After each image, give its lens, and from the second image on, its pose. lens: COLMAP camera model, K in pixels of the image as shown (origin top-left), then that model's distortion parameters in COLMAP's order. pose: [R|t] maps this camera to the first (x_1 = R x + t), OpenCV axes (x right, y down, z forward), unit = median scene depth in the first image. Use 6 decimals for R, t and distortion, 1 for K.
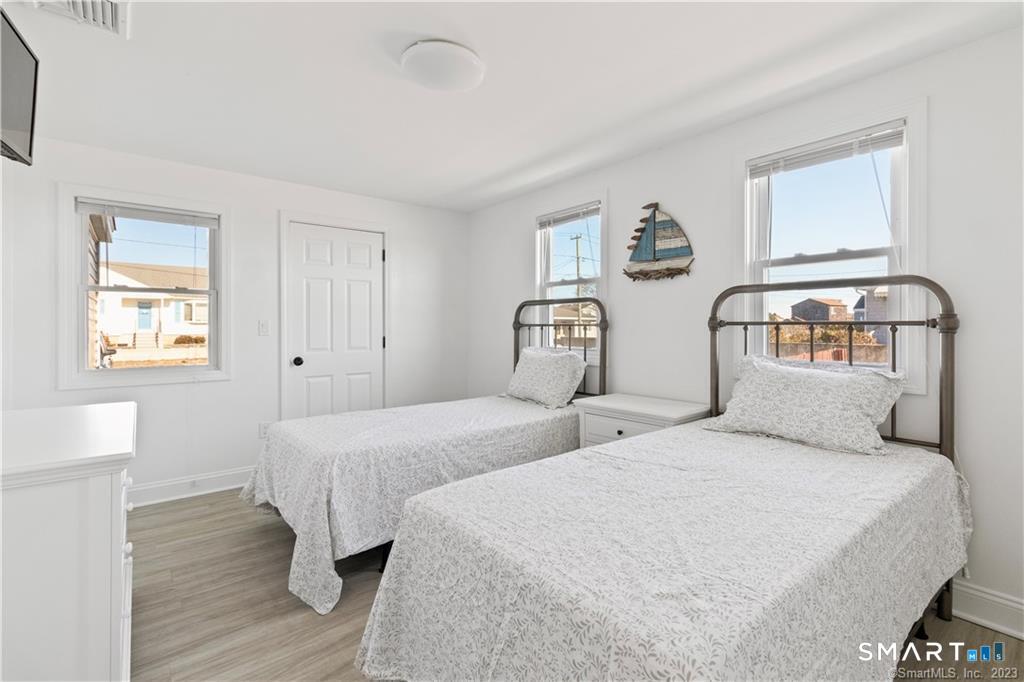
lens RADIAL K [[469.5, 0, 516.3], [0, 469.5, 334.4], [0, 0, 1]] dist [0.005100, 0.000277]
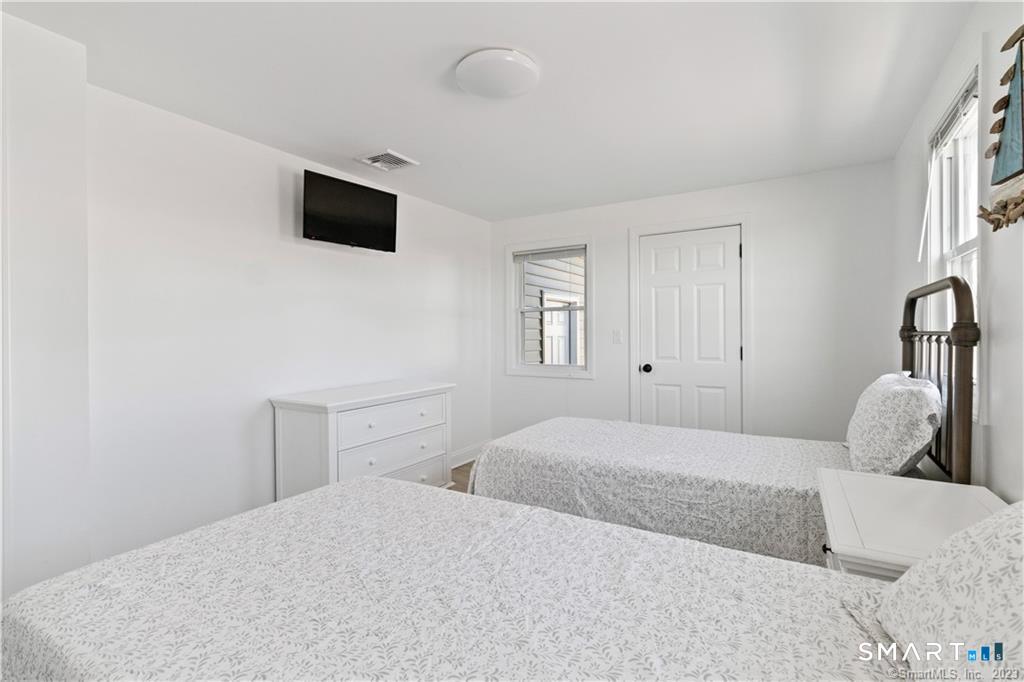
lens RADIAL K [[469.5, 0, 516.3], [0, 469.5, 334.4], [0, 0, 1]] dist [0.005100, 0.000277]
pose [[0.337279, 0.000111, -0.941405, 0.464252], [-0.012592, 0.999911, -0.004394, -0.010727], [0.941321, 0.013337, 0.337250, 0.413127]]
